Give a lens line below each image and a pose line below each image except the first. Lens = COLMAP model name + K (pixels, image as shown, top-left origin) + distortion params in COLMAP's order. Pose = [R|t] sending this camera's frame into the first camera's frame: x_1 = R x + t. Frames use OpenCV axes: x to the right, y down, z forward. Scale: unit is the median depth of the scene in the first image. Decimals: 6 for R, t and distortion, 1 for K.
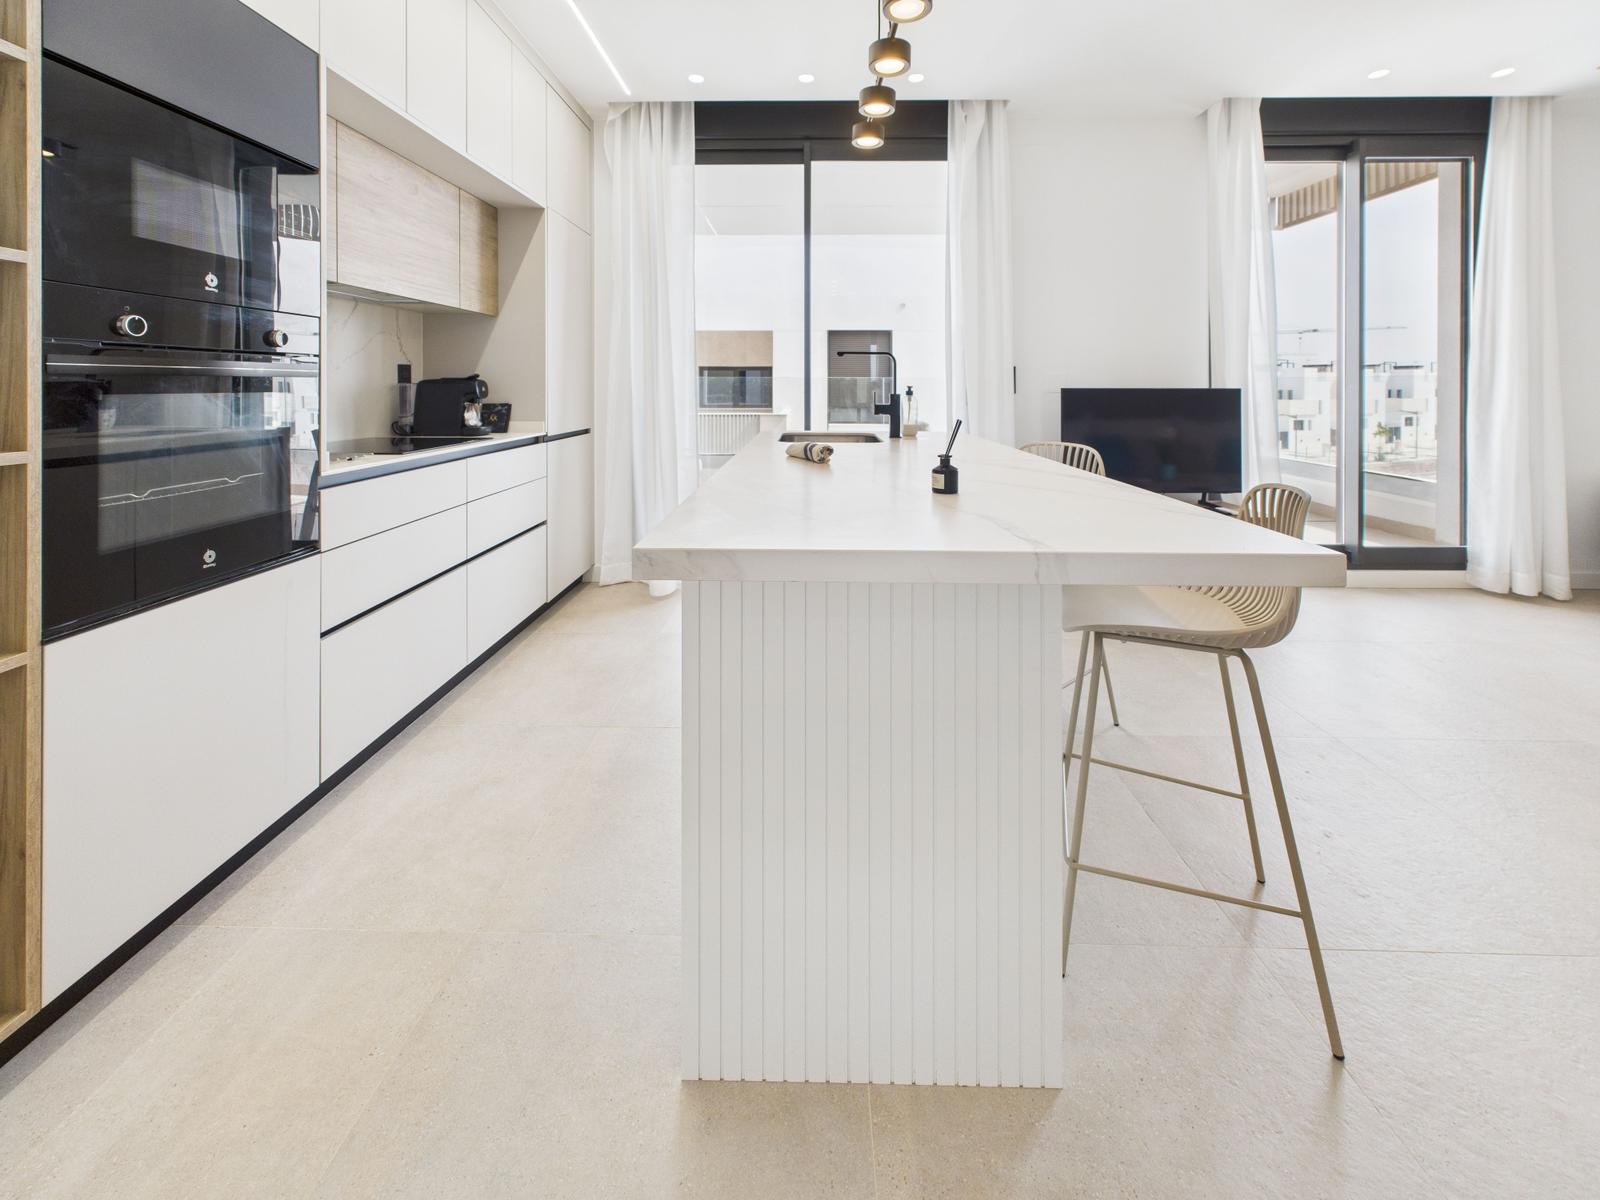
lens RADIAL K [[640.2, 0, 799.9], [0, 640.2, 389.1], [0, 0, 1]] dist [-0.001801, -0.000032]
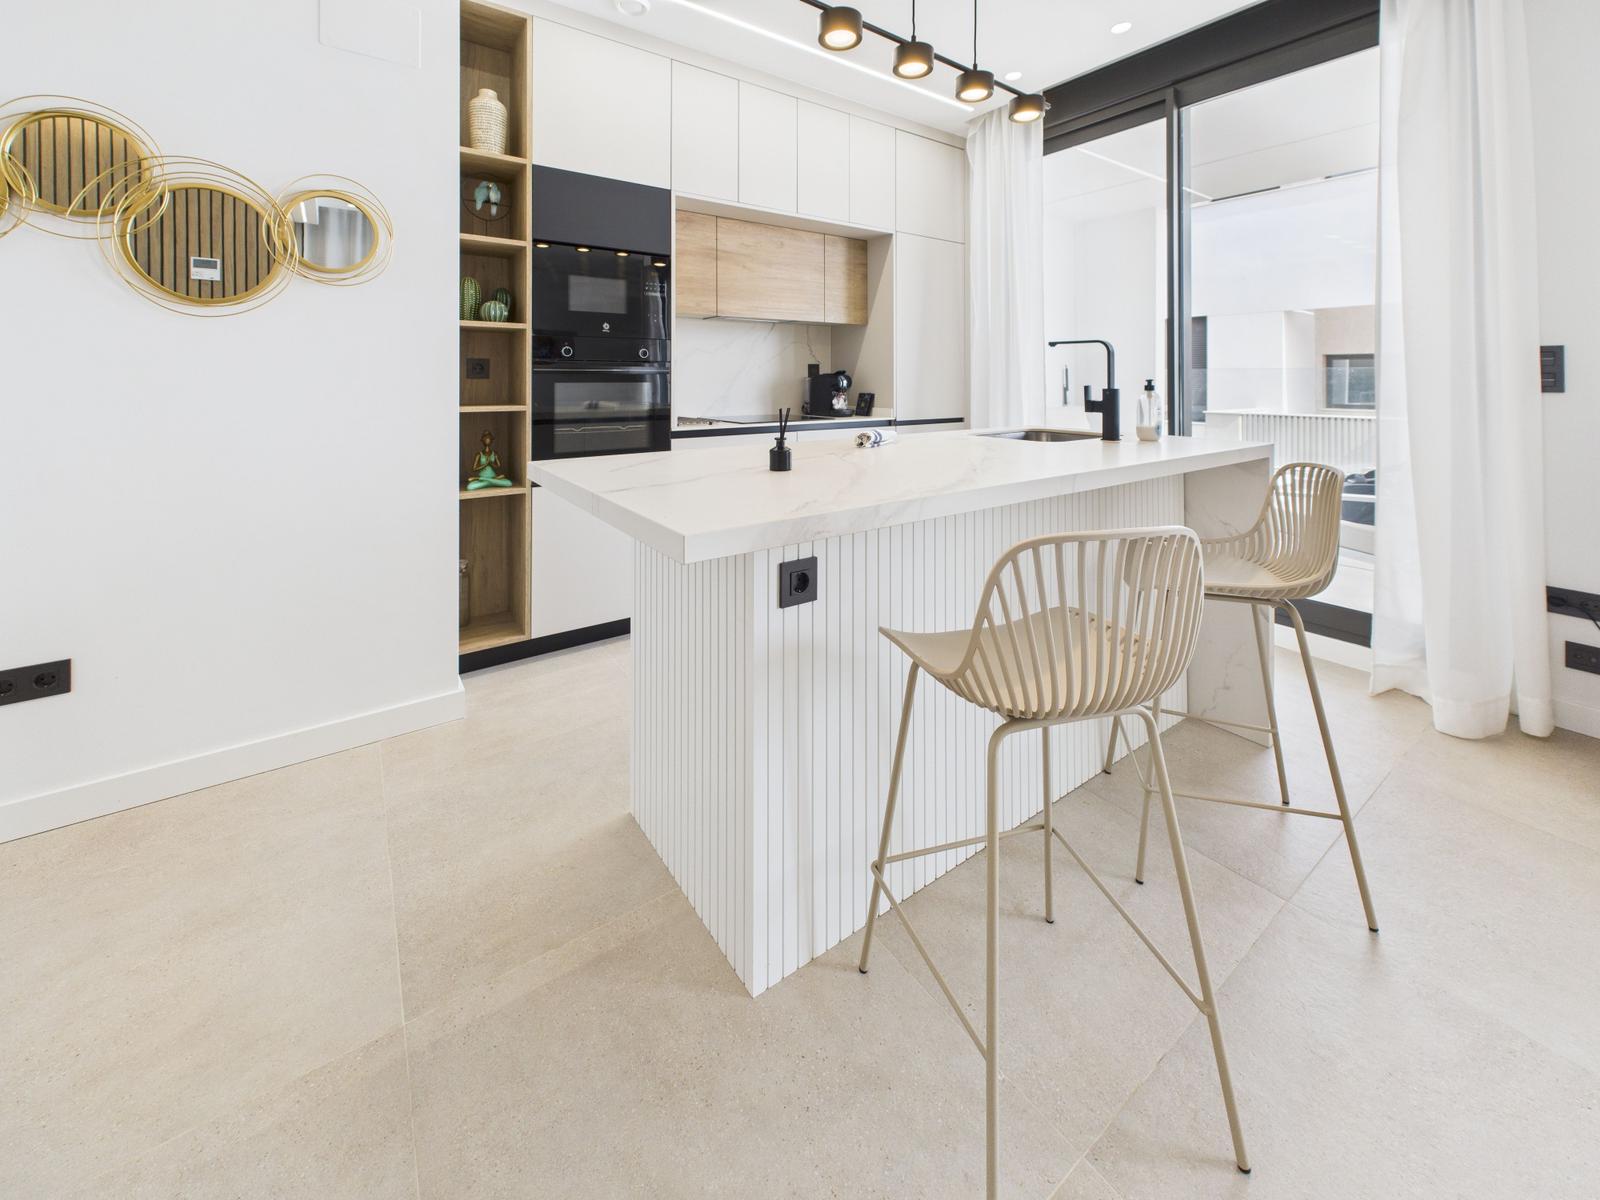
lens RADIAL K [[637.6, 0, 796.9], [0, 637.6, 378.3], [0, 0, 1]] dist [-0.000394, -0.000004]
pose [[0.596128, -0.001728, -0.802888, 0.502816], [-0.004078, 0.999978, -0.005180, 0.000182], [0.802879, 0.006362, 0.596108, 0.140118]]
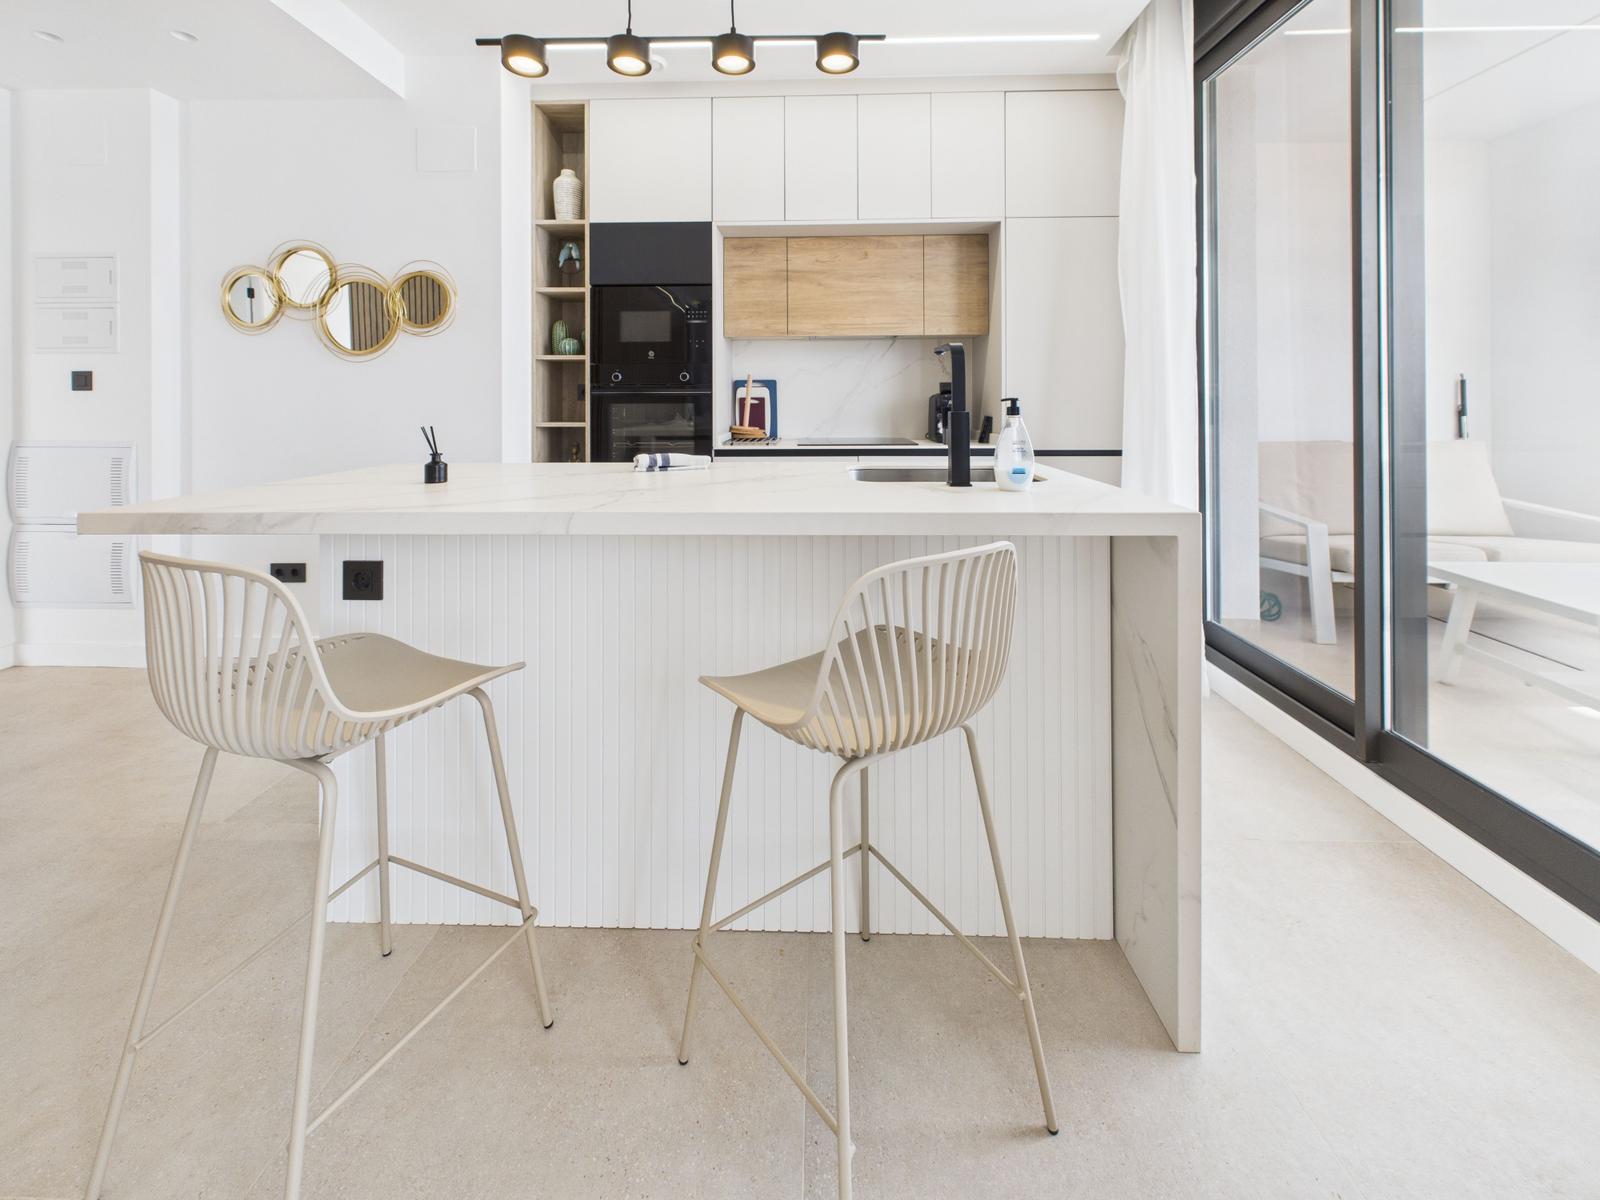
lens RADIAL K [[635.2, 0, 798.7], [0, 635.2, 399.7], [0, 0, 1]] dist [-0.000423, -0.000183]
pose [[-0.006219, -0.001509, -0.999980, 0.642816], [-0.001078, 0.999998, -0.001503, -0.001966], [0.999980, 0.001068, -0.006221, 0.743135]]
